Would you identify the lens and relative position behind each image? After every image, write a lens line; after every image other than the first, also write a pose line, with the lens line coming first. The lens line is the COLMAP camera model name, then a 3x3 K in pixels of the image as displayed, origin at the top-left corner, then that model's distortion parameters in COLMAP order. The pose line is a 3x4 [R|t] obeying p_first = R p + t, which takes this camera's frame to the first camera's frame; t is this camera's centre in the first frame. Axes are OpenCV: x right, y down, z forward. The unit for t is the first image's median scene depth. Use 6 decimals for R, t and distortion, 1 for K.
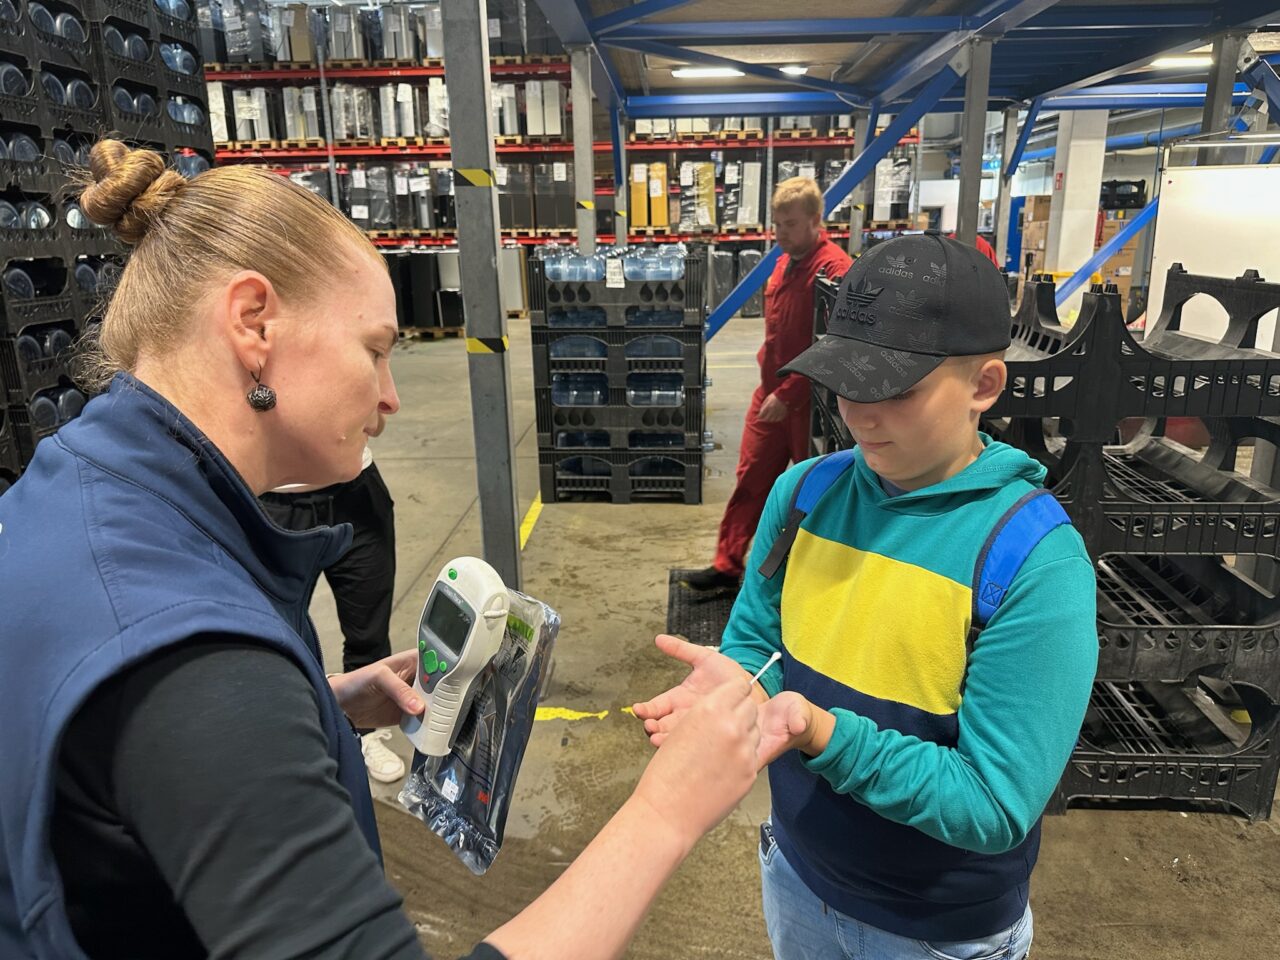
lens RADIAL K [[908.2, 0, 653.6], [0, 908.2, 487.4], [0, 0, 1]] dist [0.020935, -0.024096]
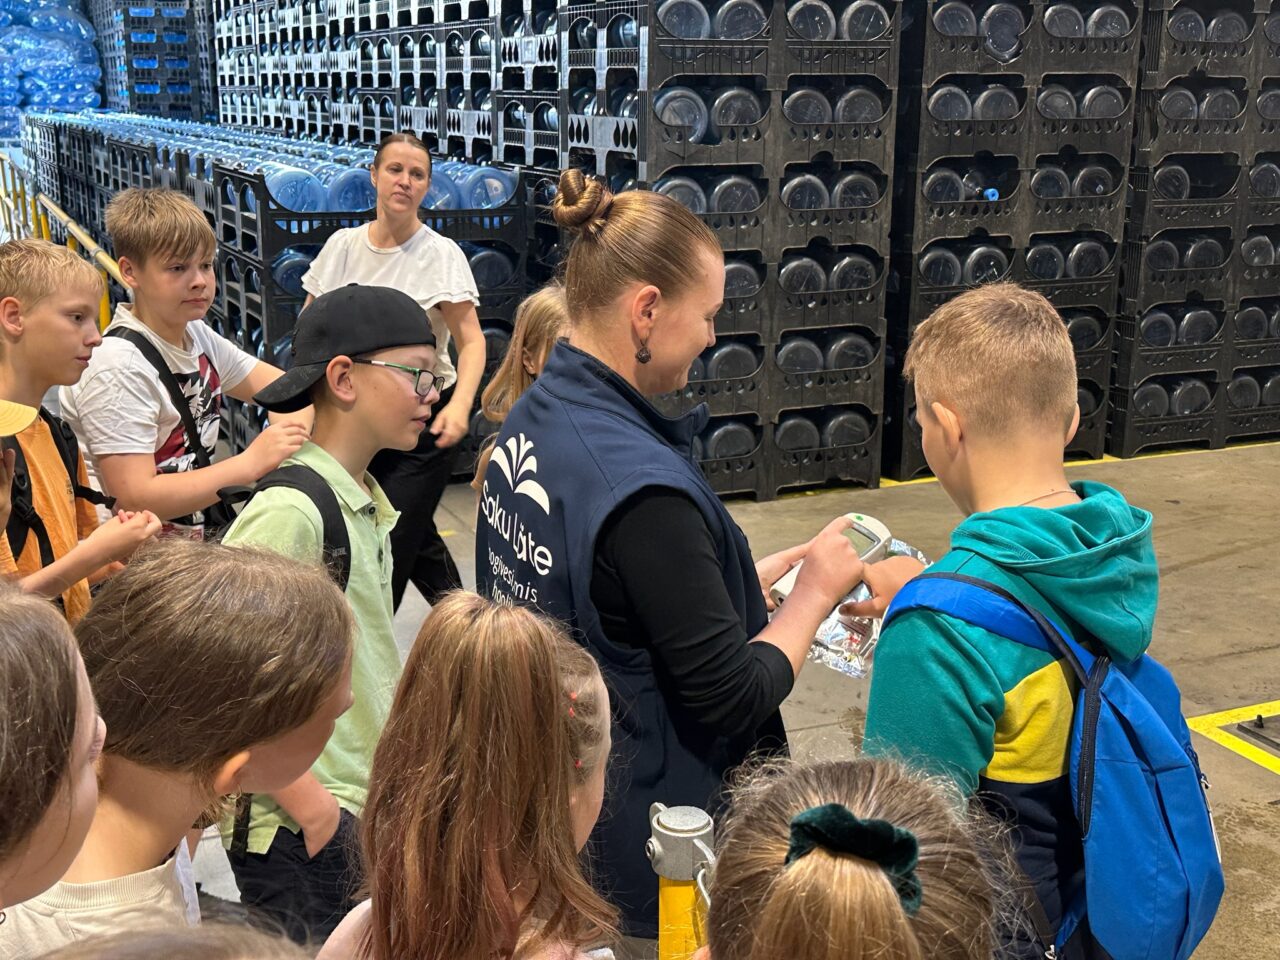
lens RADIAL K [[1534.2, 0, 640.1], [0, 1534.2, 460.7], [0, 0, 1]] dist [0.209719, -0.492273]
pose [[0.425500, 0.227737, -0.875834, 0.430007], [-0.262080, 0.957353, 0.121609, -0.014140], [0.866178, 0.177794, 0.467039, -0.090745]]
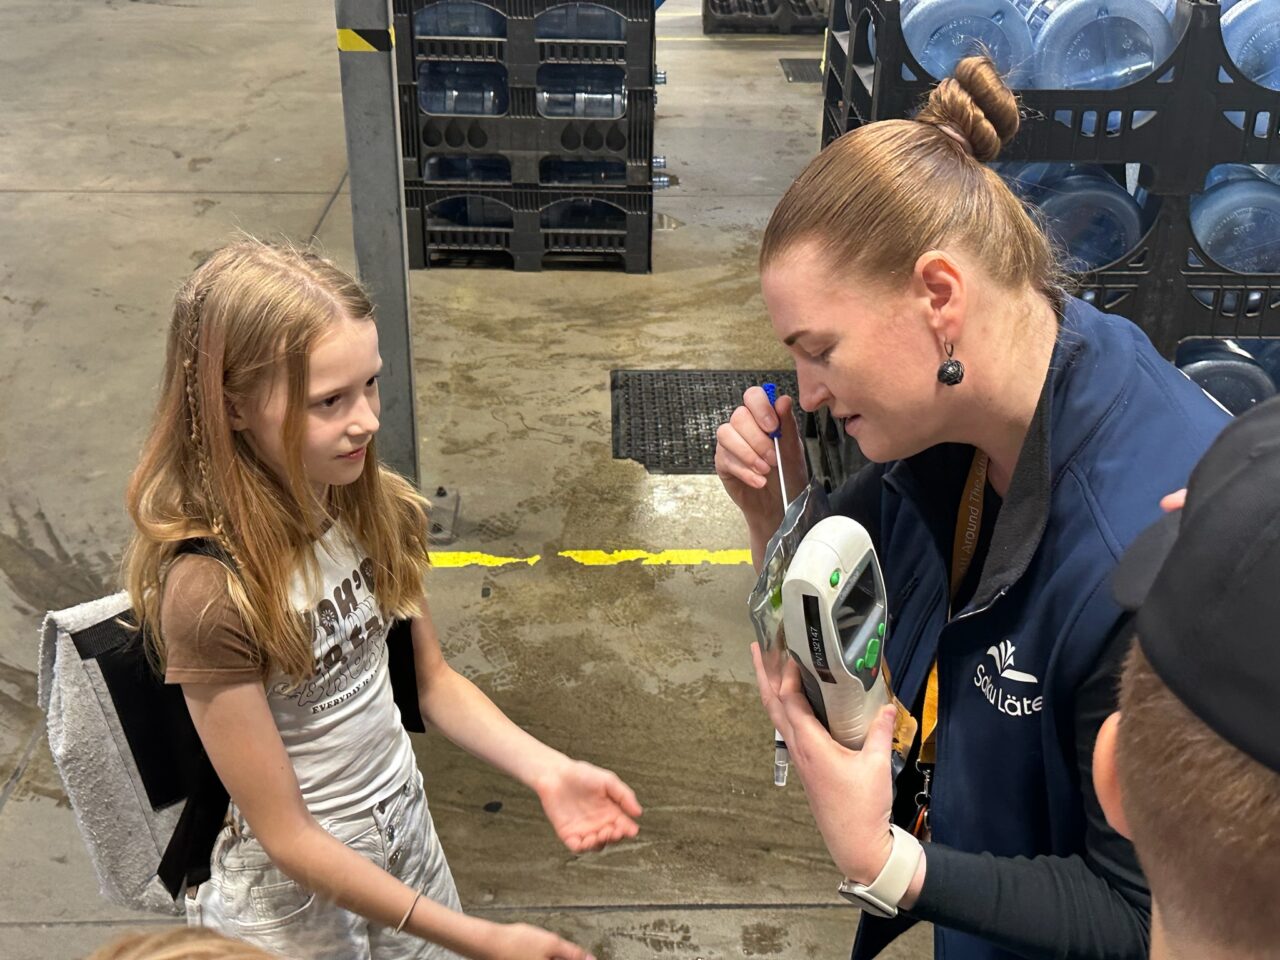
lens RADIAL K [[1577.0, 0, 667.7], [0, 1577.0, 486.9], [0, 0, 1]] dist [0.177745, -0.448790]
pose [[0.996639, -0.003959, 0.081825, -0.029690], [-0.008641, 0.988178, 0.153066, -0.003823], [-0.081463, -0.153258, 0.984823, -0.153231]]
